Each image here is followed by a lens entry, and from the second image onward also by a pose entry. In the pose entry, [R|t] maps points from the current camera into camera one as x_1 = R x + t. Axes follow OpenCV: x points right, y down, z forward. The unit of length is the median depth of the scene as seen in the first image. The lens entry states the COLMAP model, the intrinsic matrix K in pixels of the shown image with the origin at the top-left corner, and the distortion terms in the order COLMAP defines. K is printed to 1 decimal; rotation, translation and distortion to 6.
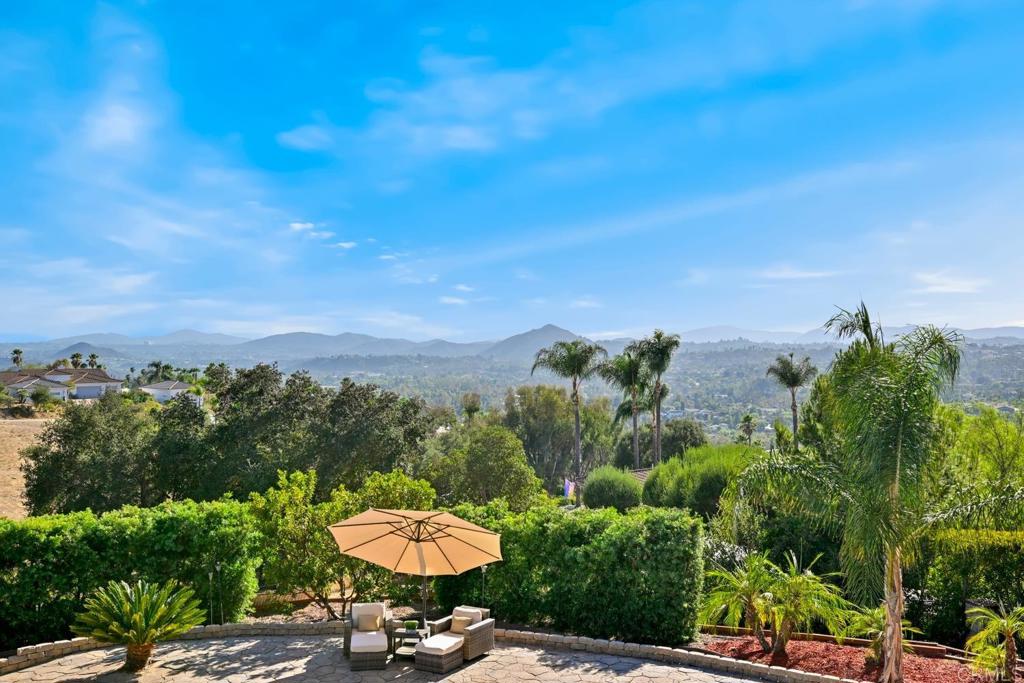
lens RADIAL K [[866.1, 0, 511.9], [0, 866.1, 343.4], [0, 0, 1]] dist [0.005741, 0.003042]
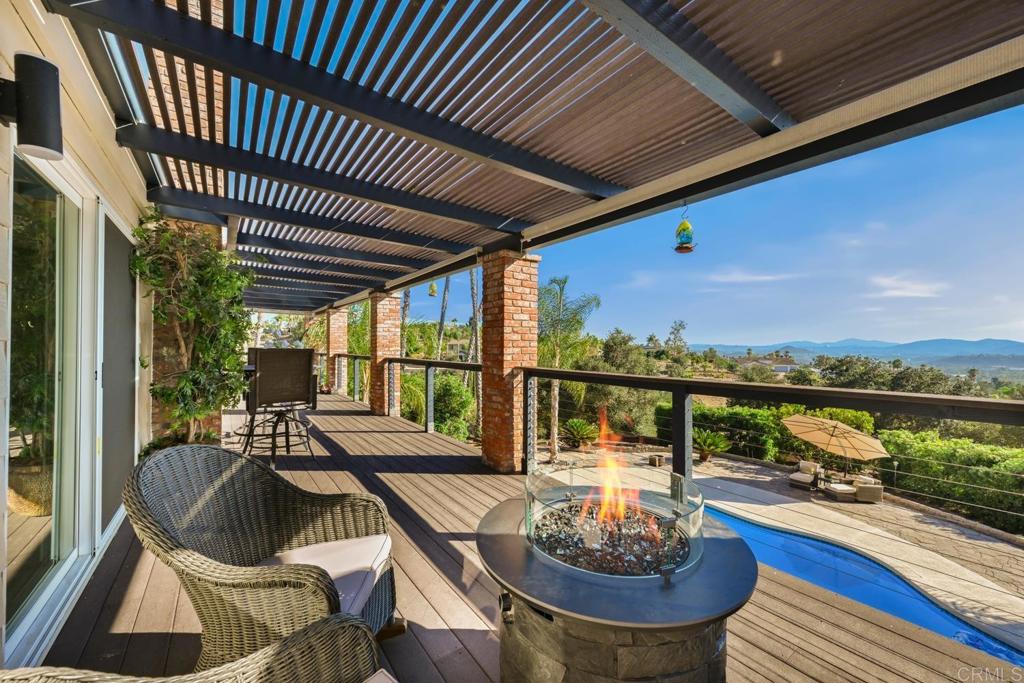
lens RADIAL K [[400.4, 0, 518.3], [0, 400.4, 342.1], [0, 0, 1]] dist [0.001392, 0.000040]
pose [[0.495204, -0.006258, -0.868754, 0.329653], [-0.002058, 0.999963, -0.008377, 0.016516], [0.868774, 0.005936, 0.495173, -0.103749]]
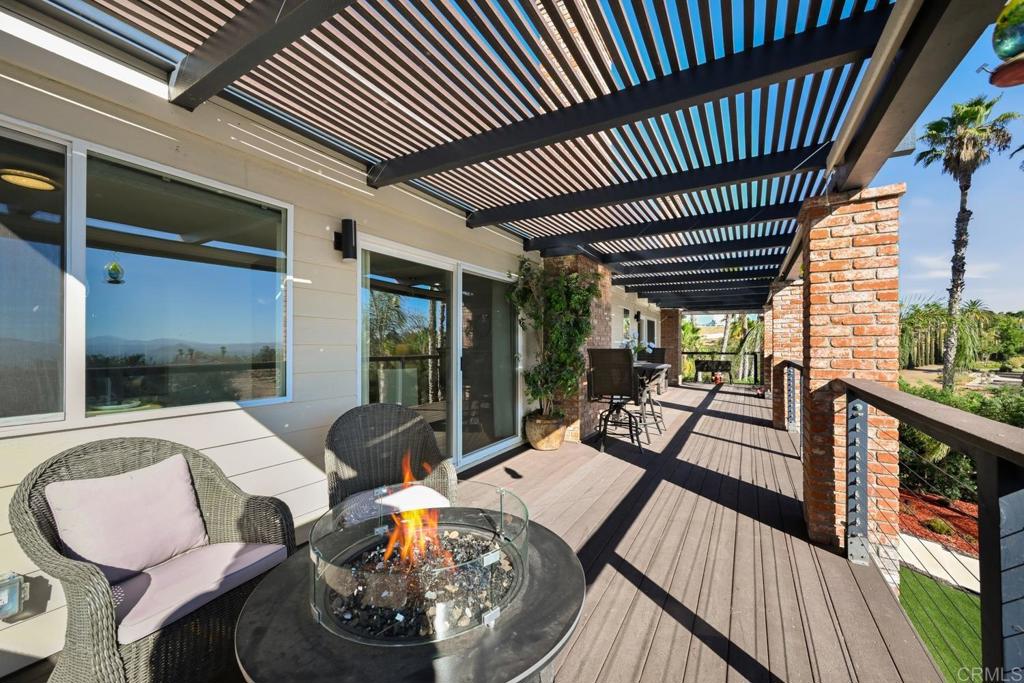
lens RADIAL K [[400.4, 0, 520.9], [0, 400.4, 344.3], [0, 0, 1]] dist [0.001392, 0.000040]
pose [[-0.596478, -0.001568, -0.802628, 0.300575], [0.004284, 0.999978, -0.005137, 0.016930], [0.802618, -0.006502, -0.596458, 0.066025]]
